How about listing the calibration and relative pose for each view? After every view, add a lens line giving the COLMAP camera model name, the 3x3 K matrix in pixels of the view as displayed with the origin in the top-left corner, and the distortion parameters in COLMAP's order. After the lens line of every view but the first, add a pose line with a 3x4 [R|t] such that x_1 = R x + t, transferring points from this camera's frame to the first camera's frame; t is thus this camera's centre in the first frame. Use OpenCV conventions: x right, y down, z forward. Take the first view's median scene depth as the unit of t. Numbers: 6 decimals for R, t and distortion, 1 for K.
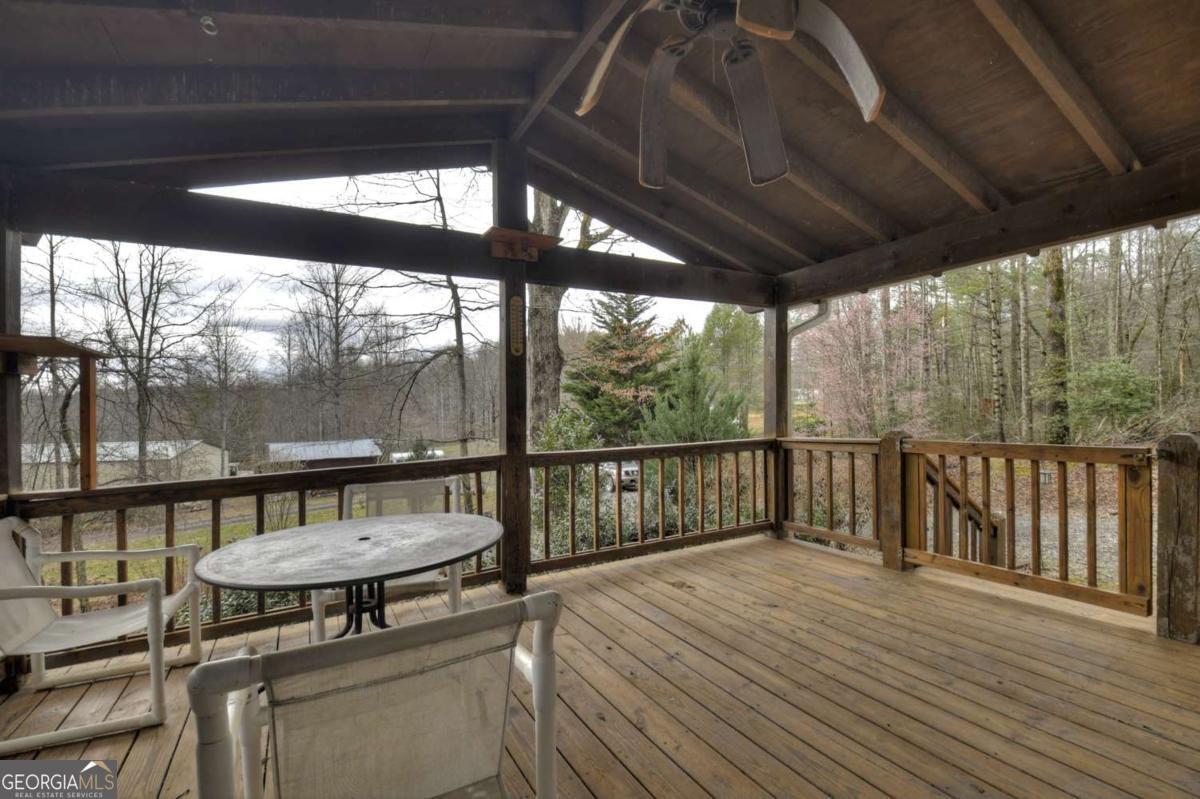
lens RADIAL K [[516.7, 0, 596.3], [0, 516.7, 399.8], [0, 0, 1]] dist [0.000427, 0.000082]
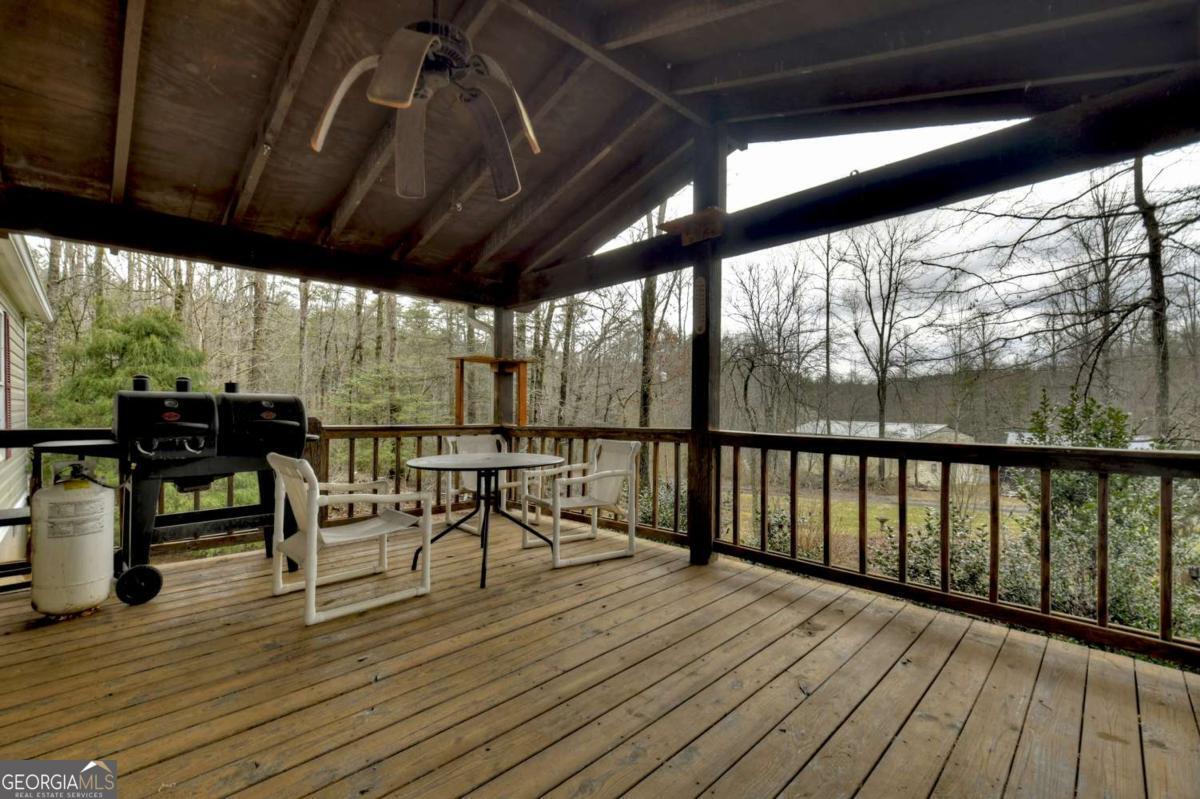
lens RADIAL K [[516.7, 0, 596.3], [0, 516.7, 399.8], [0, 0, 1]] dist [0.000427, 0.000082]
pose [[0.292447, 0.025123, -0.955952, 0.727106], [-0.001791, 0.999667, 0.025724, 0.017754], [0.956280, -0.005811, 0.292395, 0.474333]]
